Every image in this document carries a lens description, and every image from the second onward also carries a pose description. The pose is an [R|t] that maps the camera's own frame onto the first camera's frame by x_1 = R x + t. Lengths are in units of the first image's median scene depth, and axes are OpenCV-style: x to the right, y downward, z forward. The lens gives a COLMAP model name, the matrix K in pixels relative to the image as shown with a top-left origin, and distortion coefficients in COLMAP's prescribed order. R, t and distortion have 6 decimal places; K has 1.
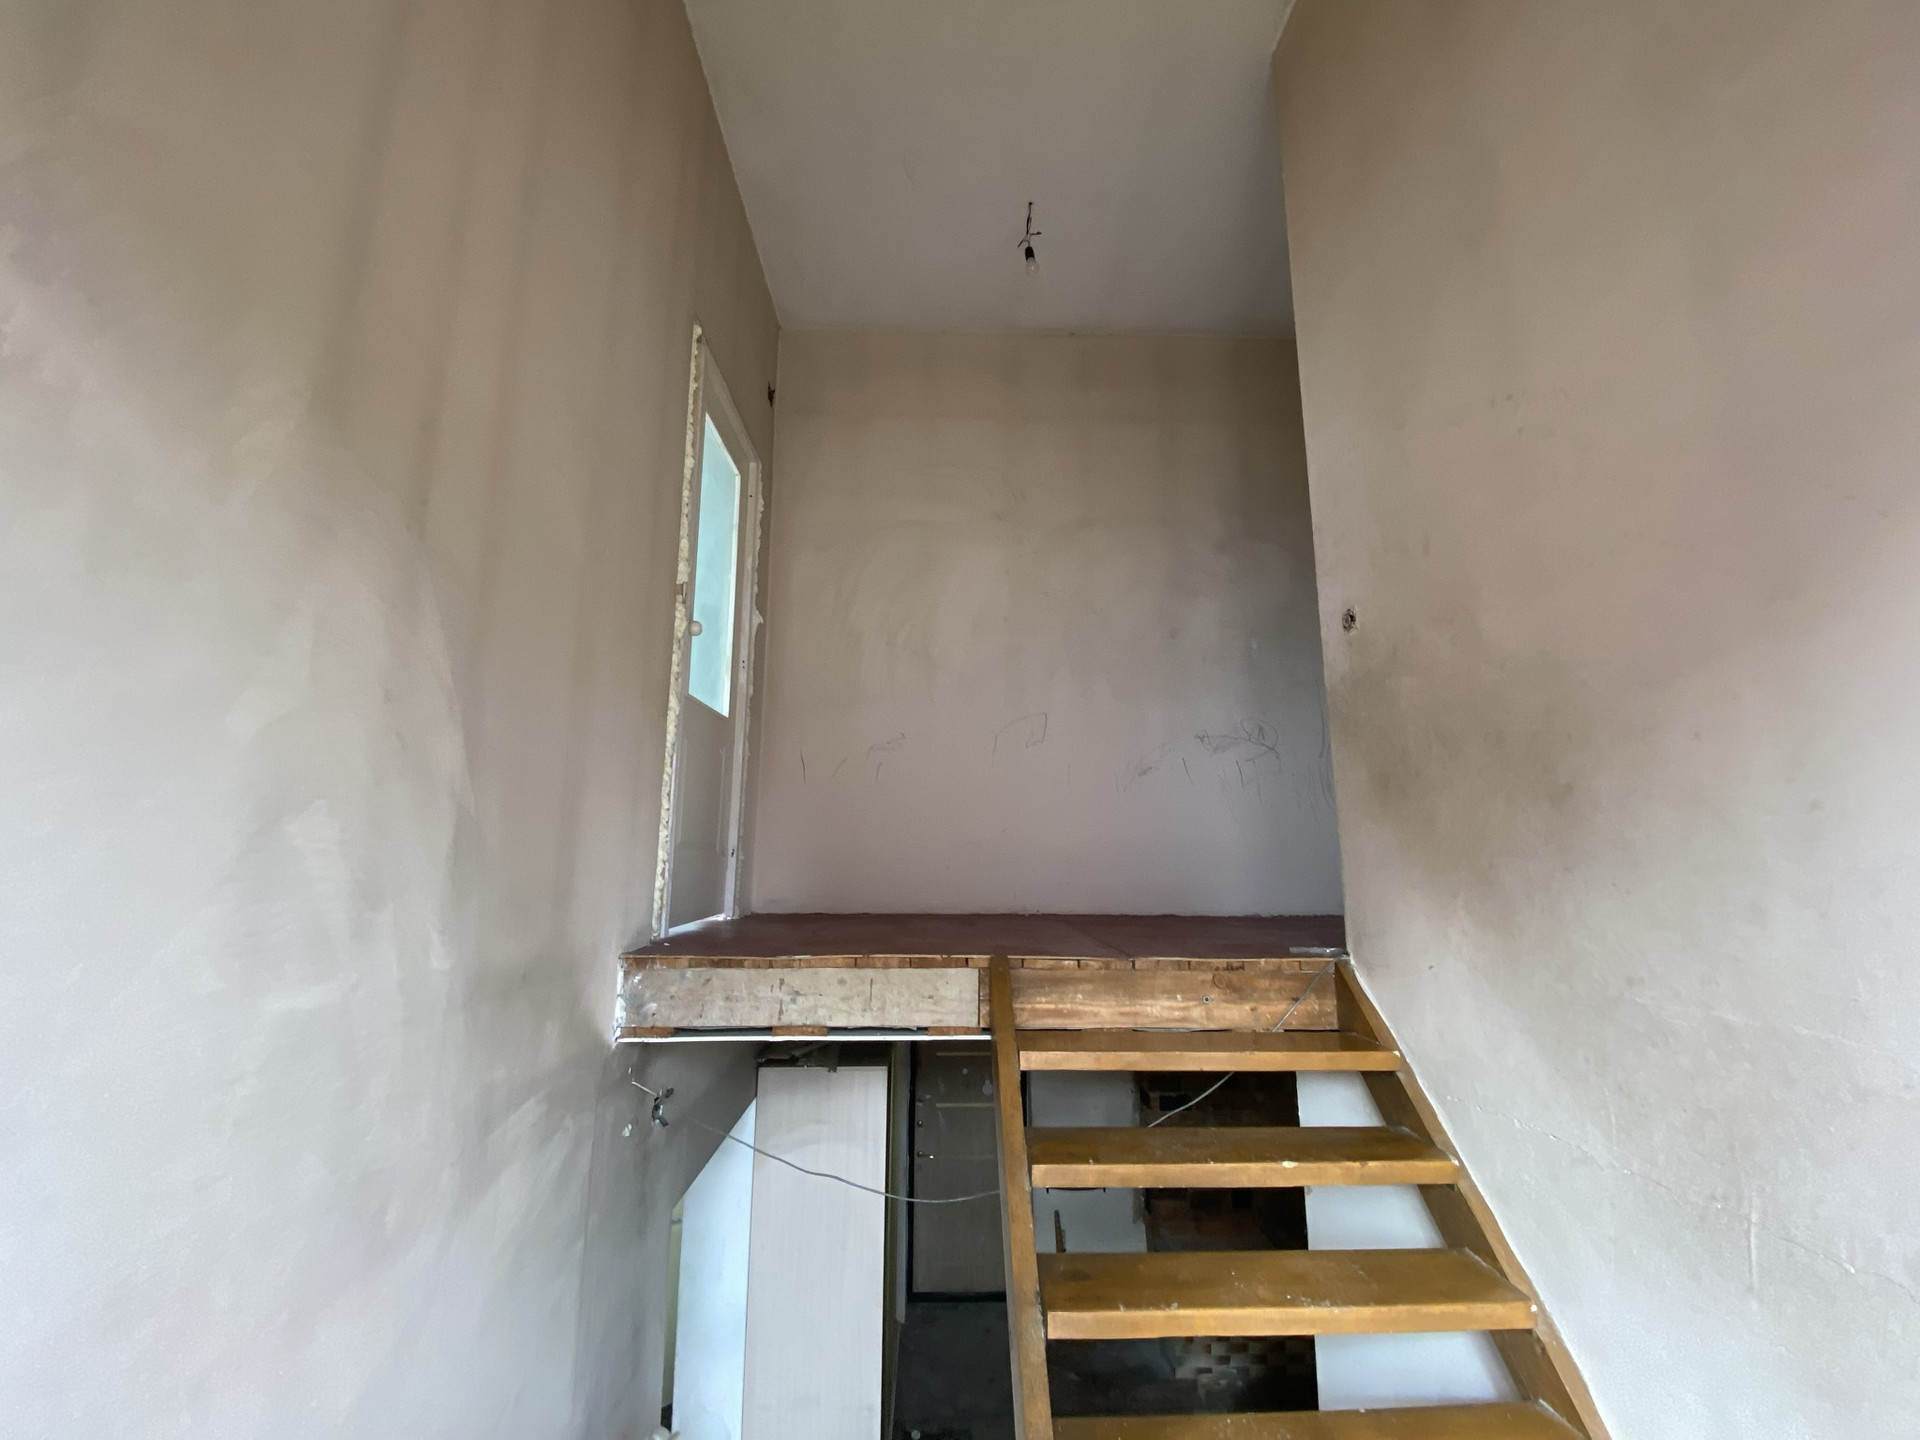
lens RADIAL K [[782.2, 0, 958.9], [0, 782.2, 718.4], [0, 0, 1]] dist [0.030496, -0.025655]
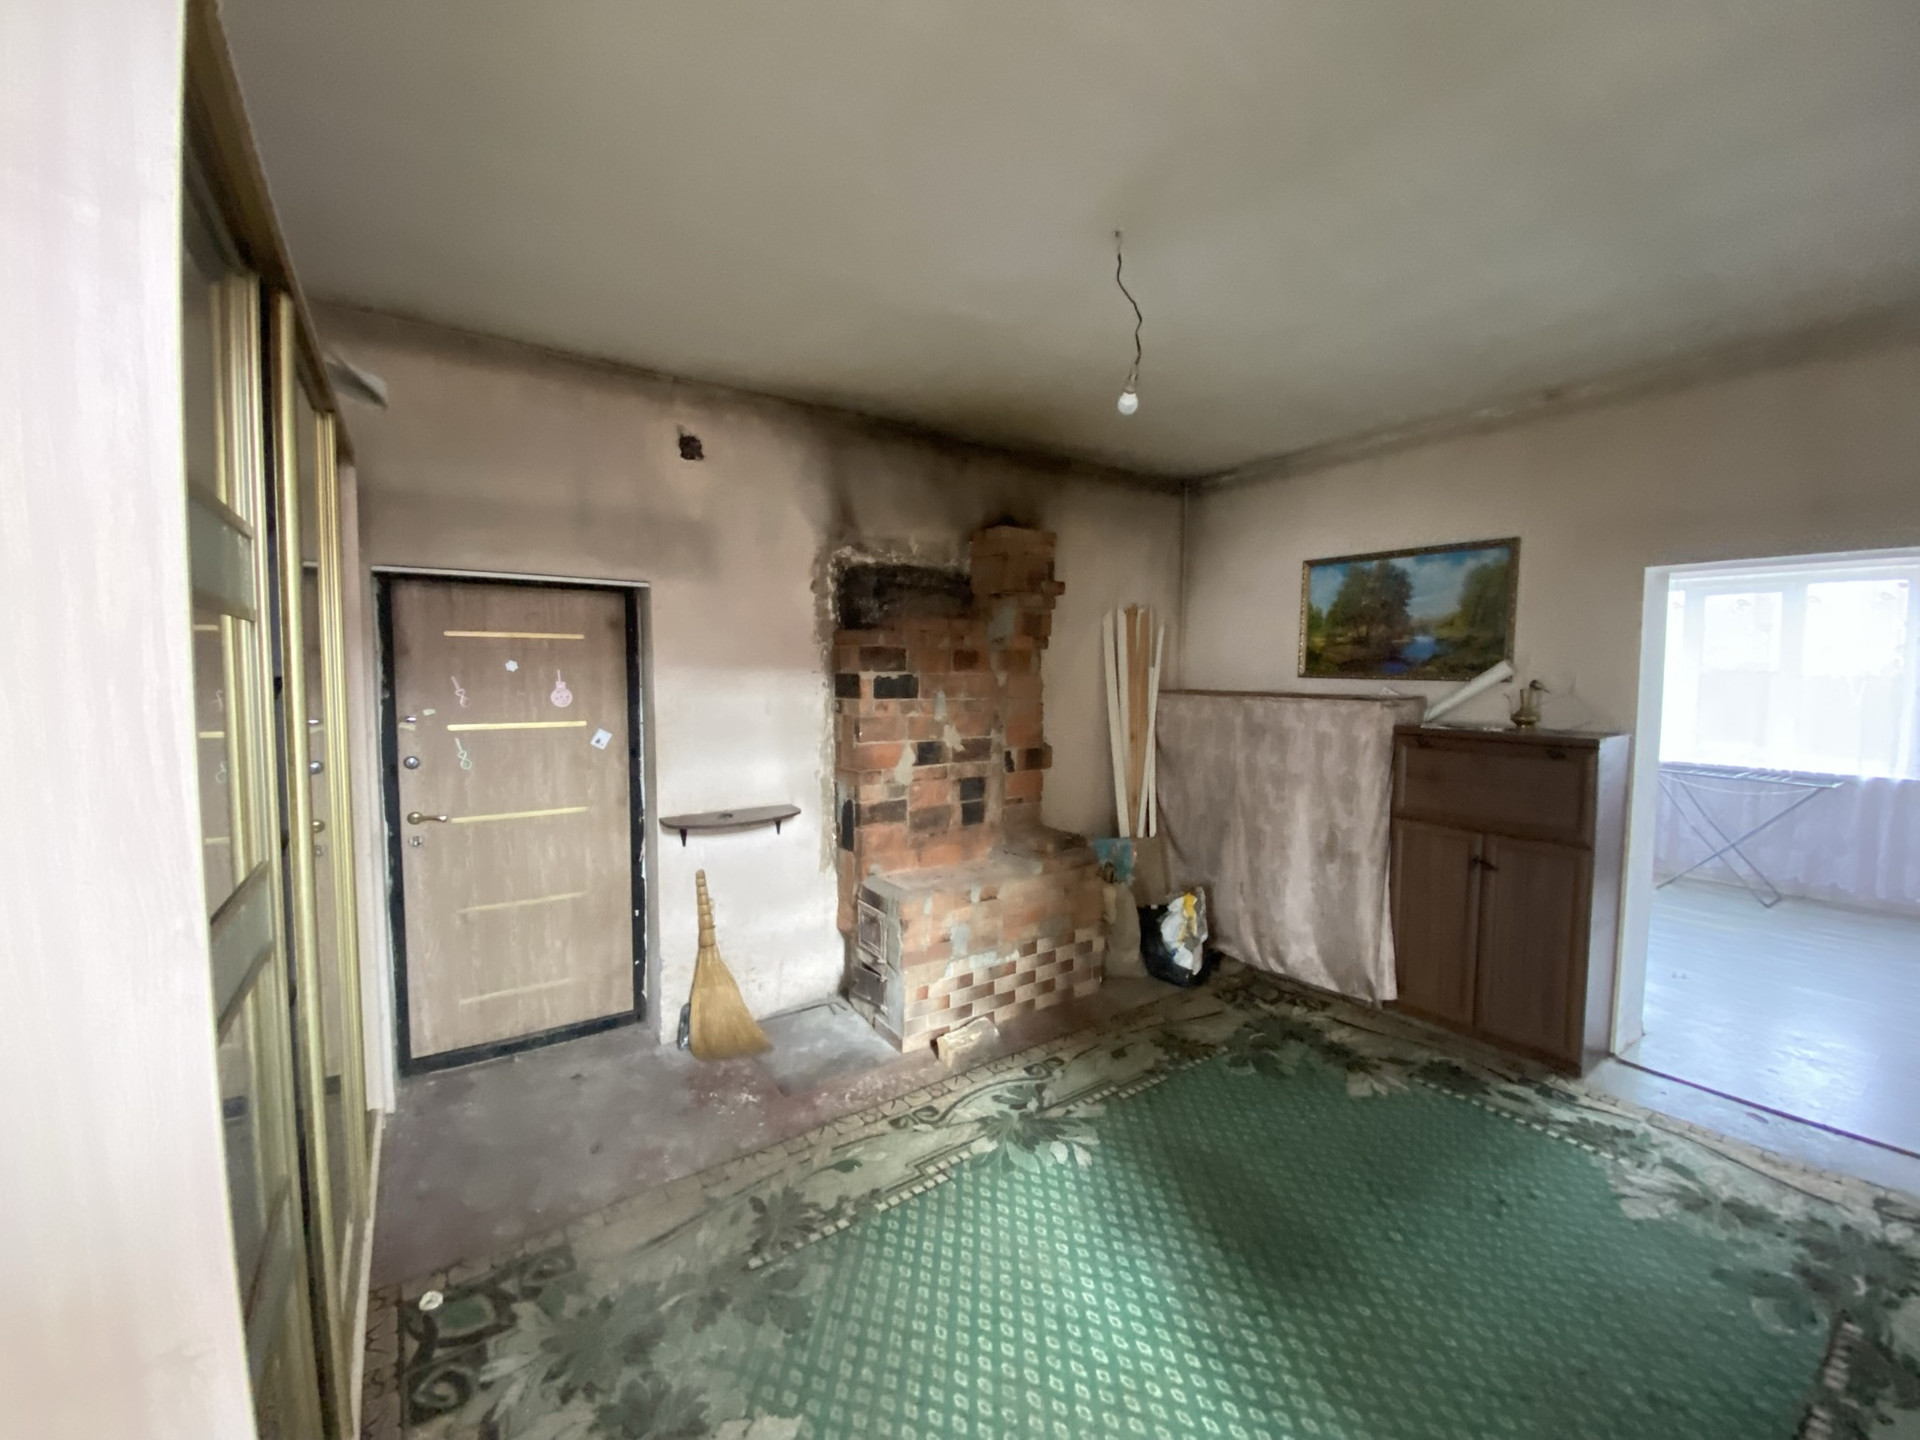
lens RADIAL K [[783.8, 0, 963.1], [0, 783.8, 722.1], [0, 0, 1]] dist [0.056628, -0.044515]
pose [[0.843512, -0.031674, 0.536176, -0.069696], [-0.097321, 0.972723, 0.210567, 1.031512], [-0.528220, -0.229797, 0.817421, 1.206098]]
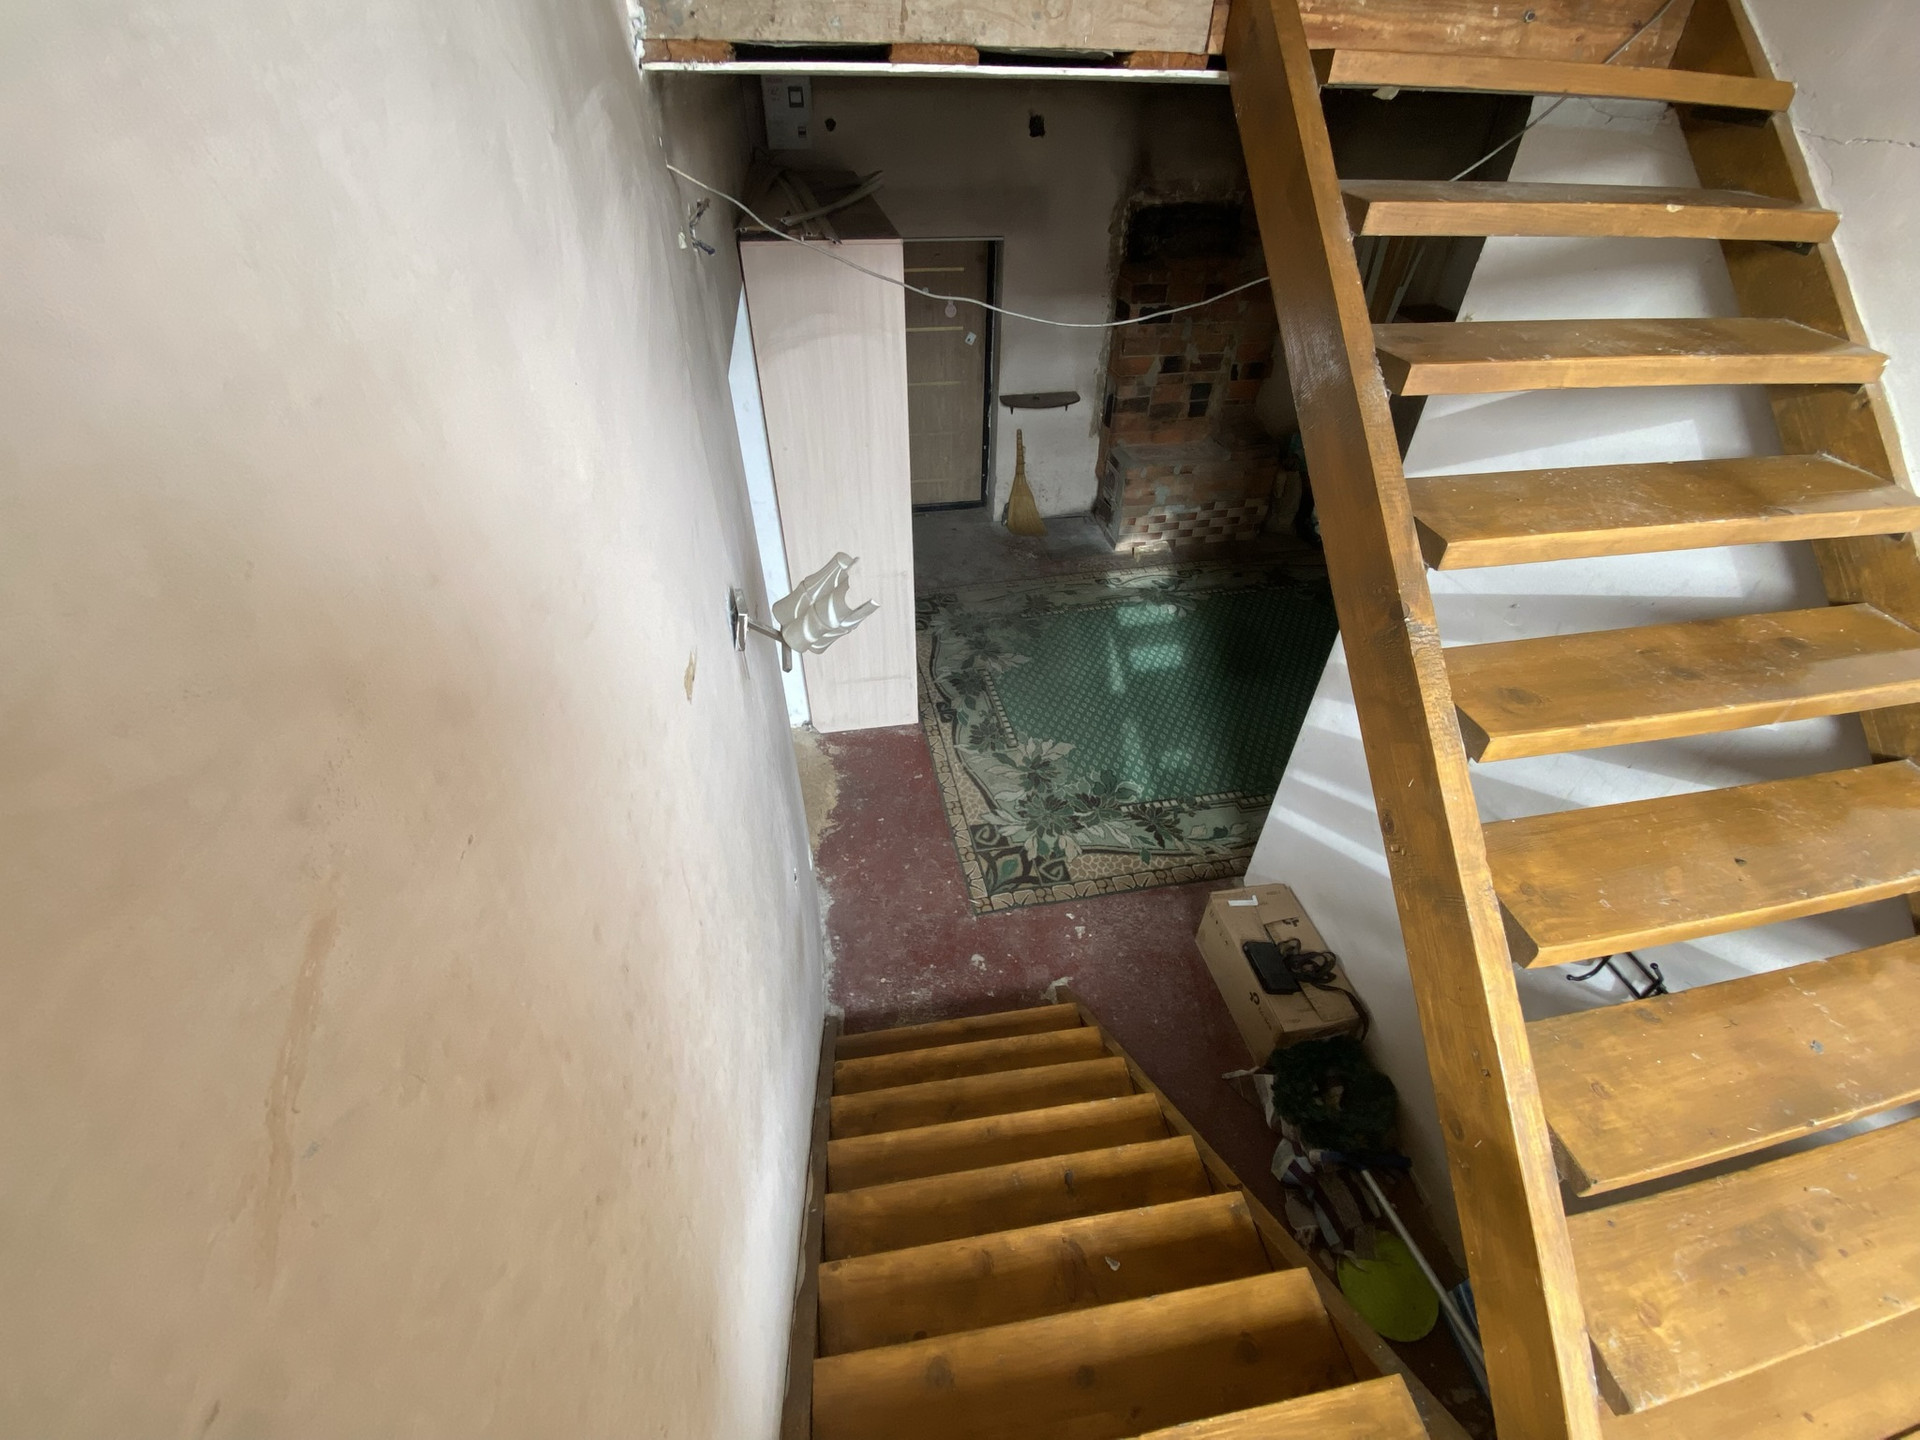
lens RADIAL K [[782.2, 0, 958.9], [0, 782.2, 718.4], [0, 0, 1]] dist [0.030496, -0.025655]
pose [[0.989153, -0.086194, 0.118941, -0.303173], [-0.034550, 0.650491, 0.758727, 0.262744], [-0.142768, -0.754607, 0.640458, 0.192441]]
